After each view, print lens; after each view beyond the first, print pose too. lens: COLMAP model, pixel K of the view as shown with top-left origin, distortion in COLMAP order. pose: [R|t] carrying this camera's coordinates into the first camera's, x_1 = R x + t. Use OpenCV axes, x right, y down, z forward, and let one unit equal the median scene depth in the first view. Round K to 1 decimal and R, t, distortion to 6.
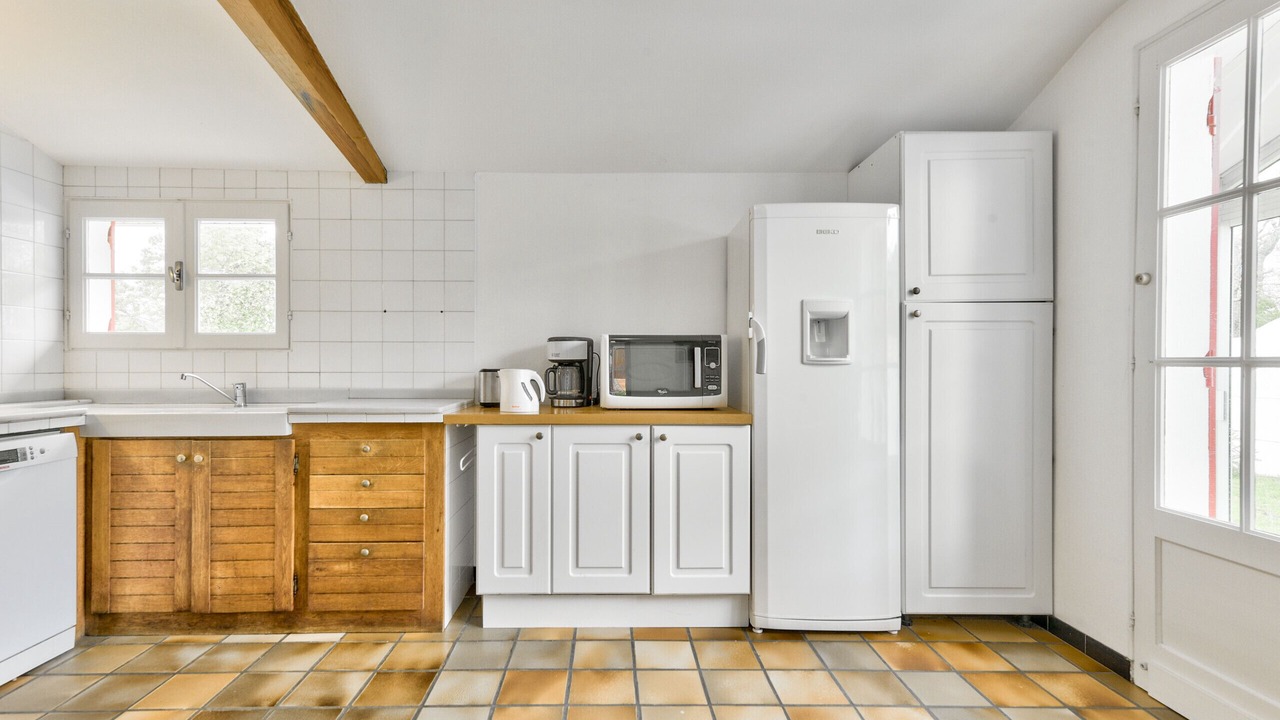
lens RADIAL K [[615.5, 0, 624.1], [0, 615.5, 365.4], [0, 0, 1]] dist [0.018573, 0.000231]
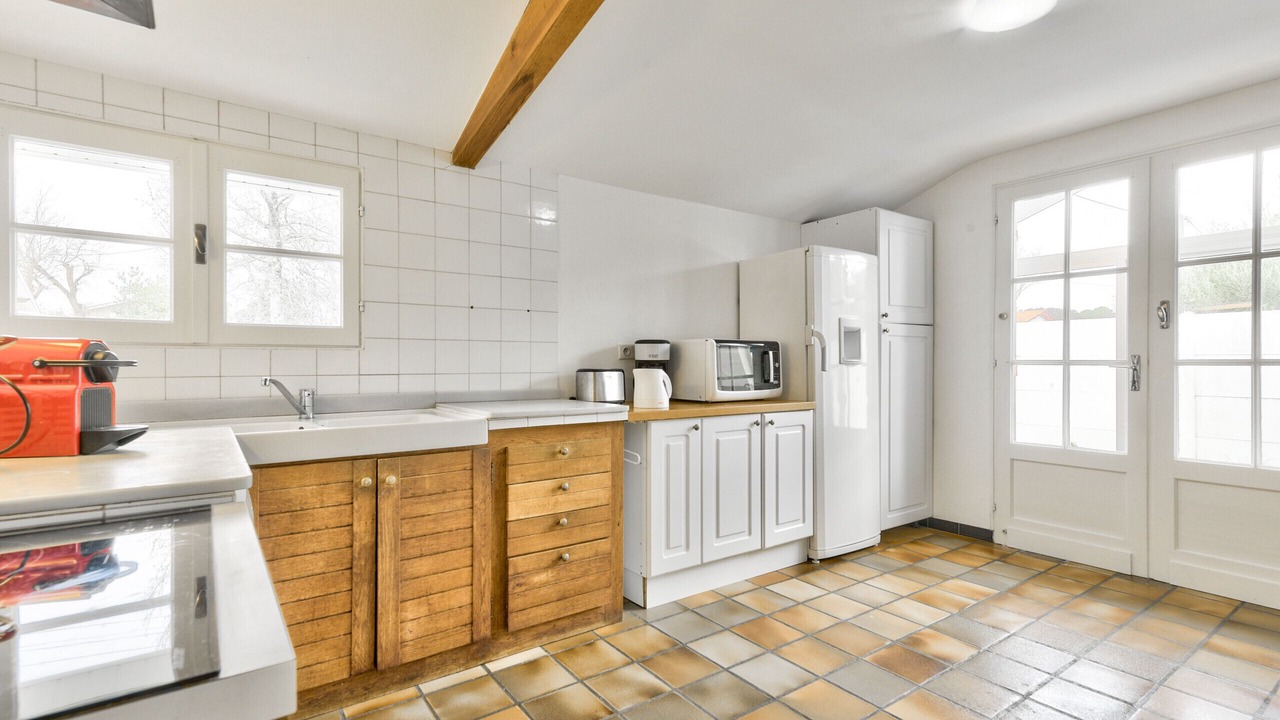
lens RADIAL K [[589.8, 0, 637.6], [0, 589.8, 363.0], [0, 0, 1]] dist [0.014534, -0.001584]
pose [[0.820541, -0.000859, 0.571588, -0.850958], [0.002243, 0.999996, -0.001717, -0.002902], [-0.571584, 0.002691, 0.820539, 0.166398]]
